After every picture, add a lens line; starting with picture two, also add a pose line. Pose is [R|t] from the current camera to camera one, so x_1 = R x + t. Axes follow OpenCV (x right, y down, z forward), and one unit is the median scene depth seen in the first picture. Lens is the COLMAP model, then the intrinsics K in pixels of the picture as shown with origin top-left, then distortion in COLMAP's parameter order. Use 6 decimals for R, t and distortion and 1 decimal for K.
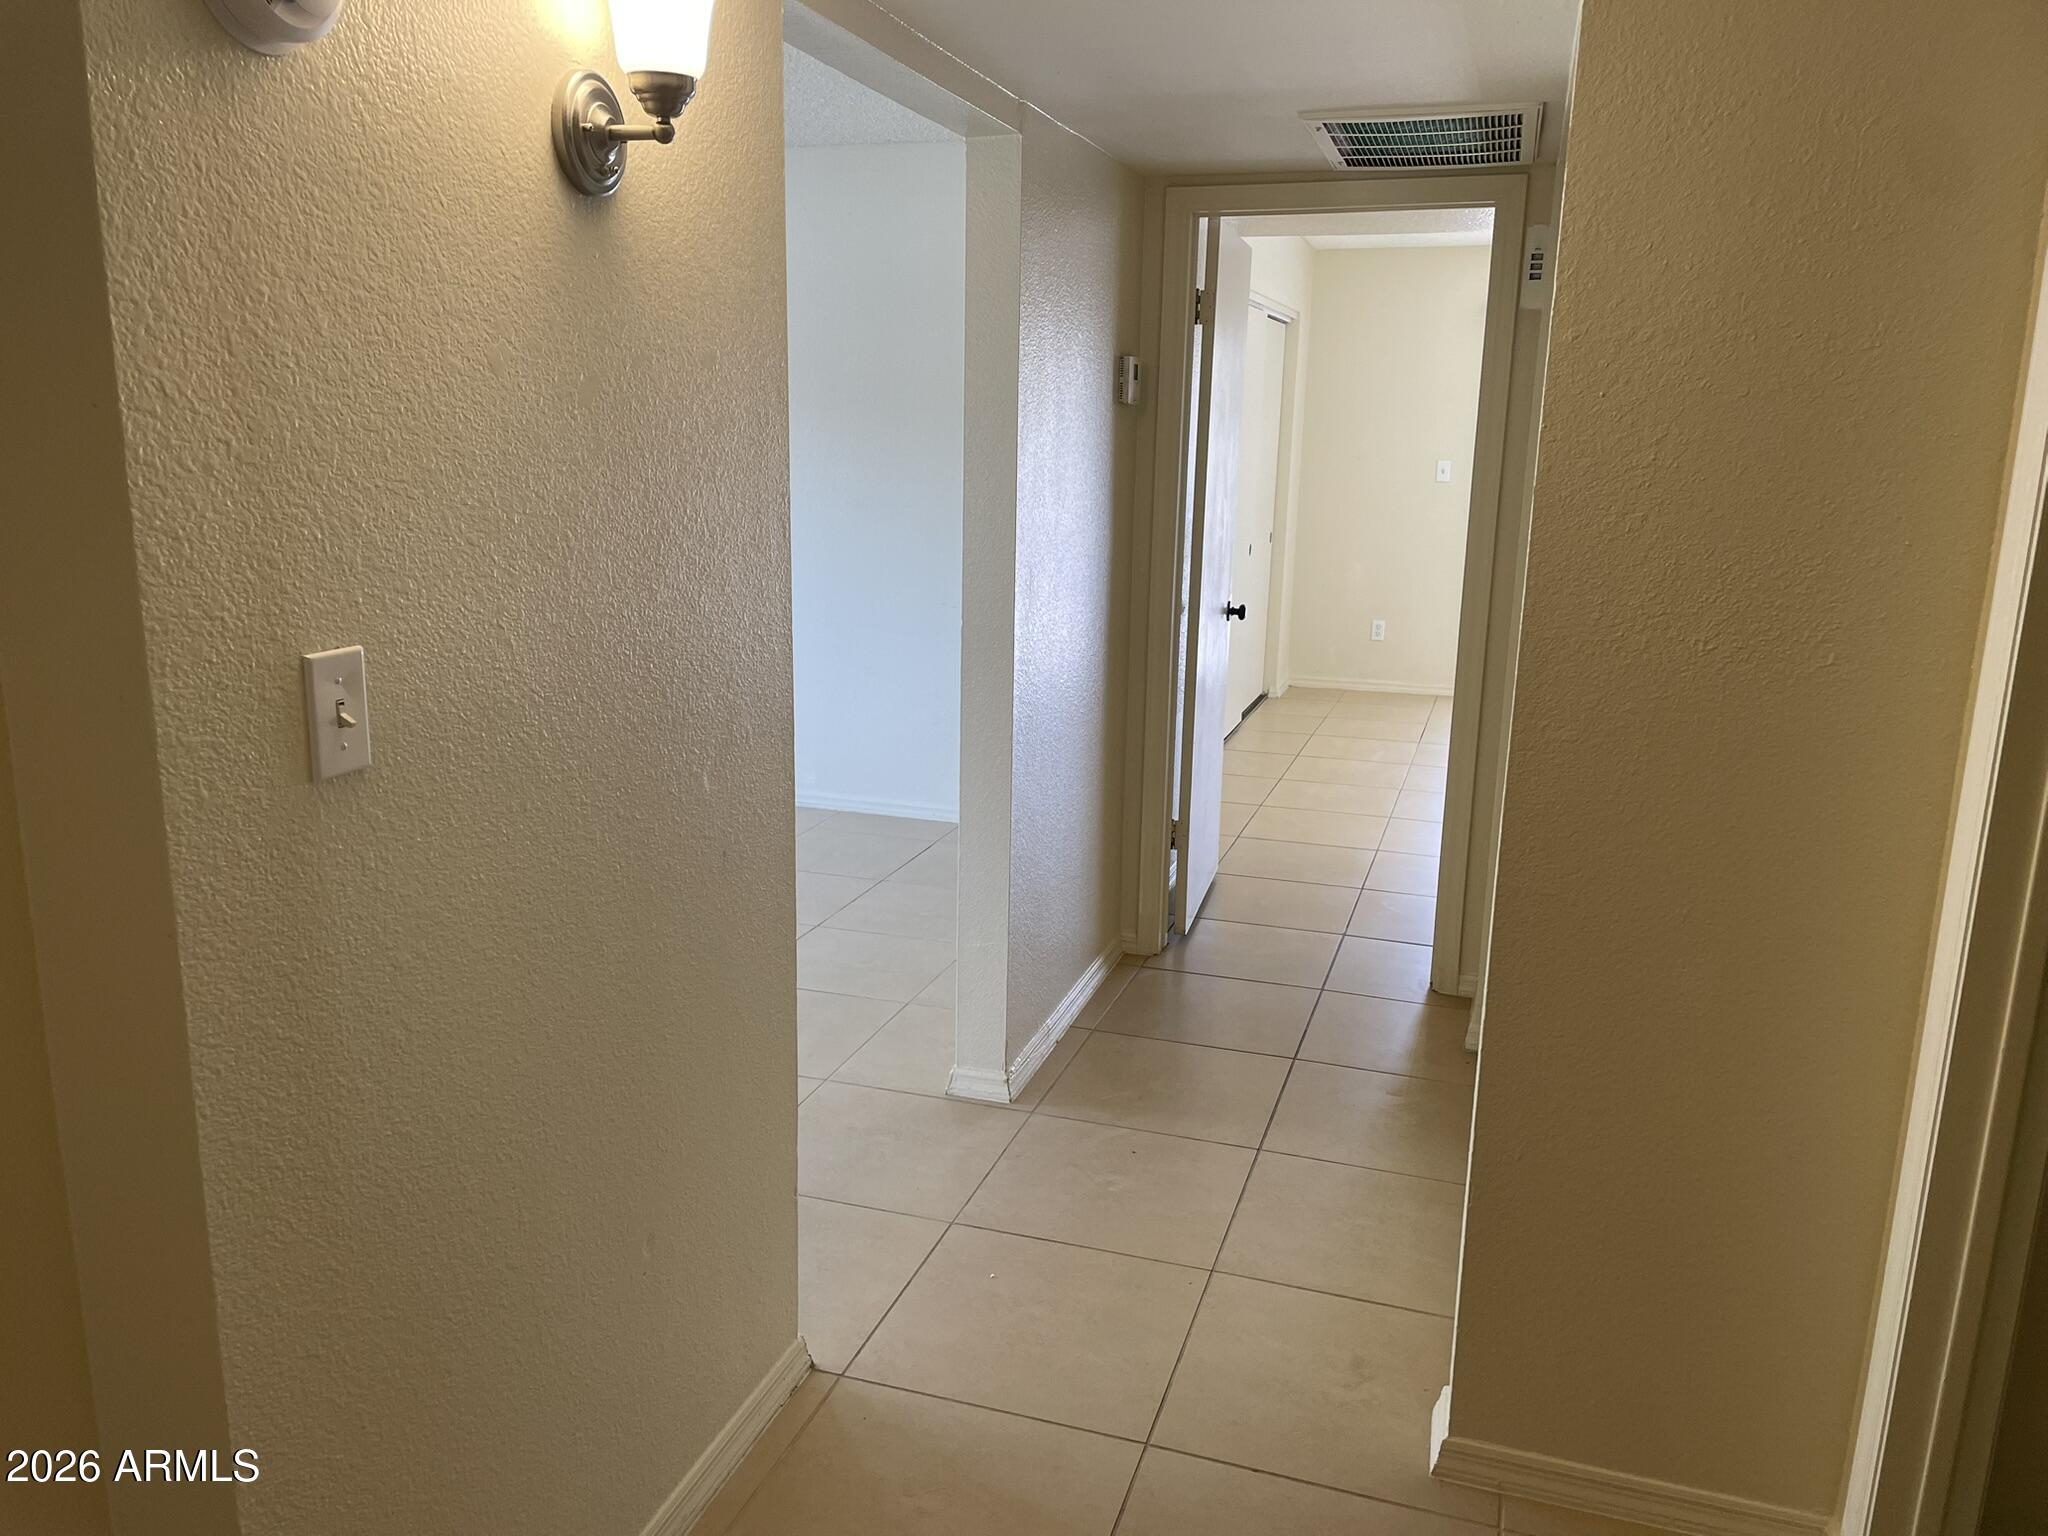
lens RADIAL K [[1551.4, 0, 1021.3], [0, 1551.4, 761.5], [0, 0, 1]] dist [0.076384, -0.038528]
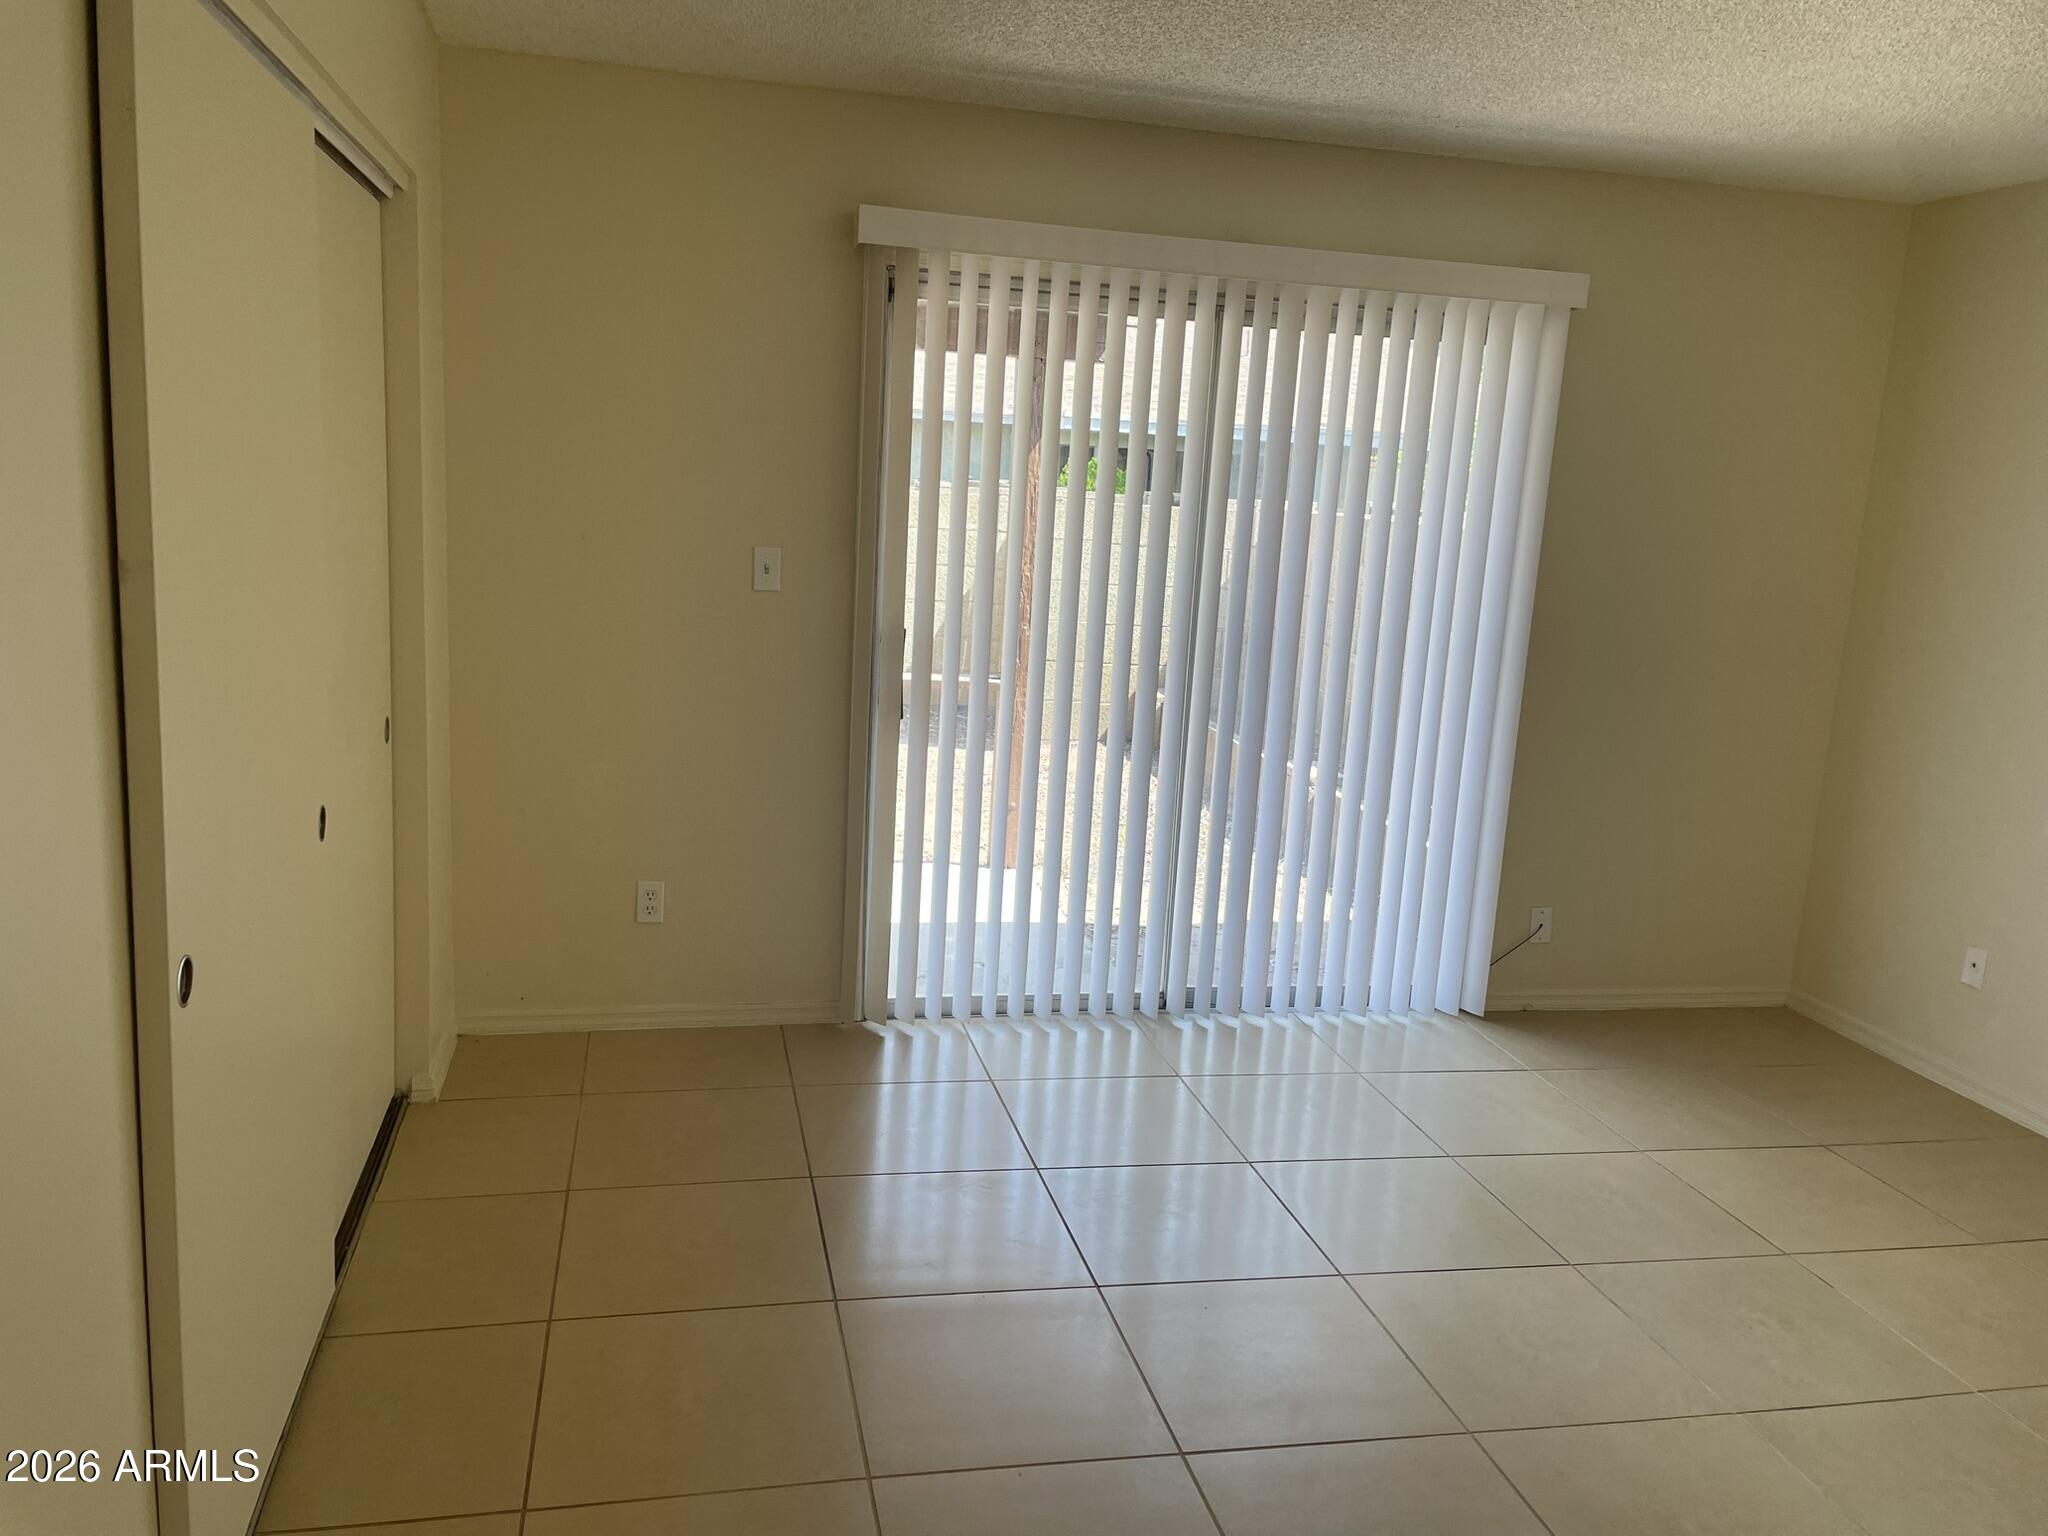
lens RADIAL K [[1551.4, 0, 1011.7], [0, 1551.4, 766.1], [0, 0, 1]] dist [0.076384, -0.038528]
pose [[0.870768, -0.062910, 0.487654, 0.097549], [0.068676, 0.997621, 0.006067, -0.120538], [-0.486875, 0.028207, 0.873016, 0.537491]]
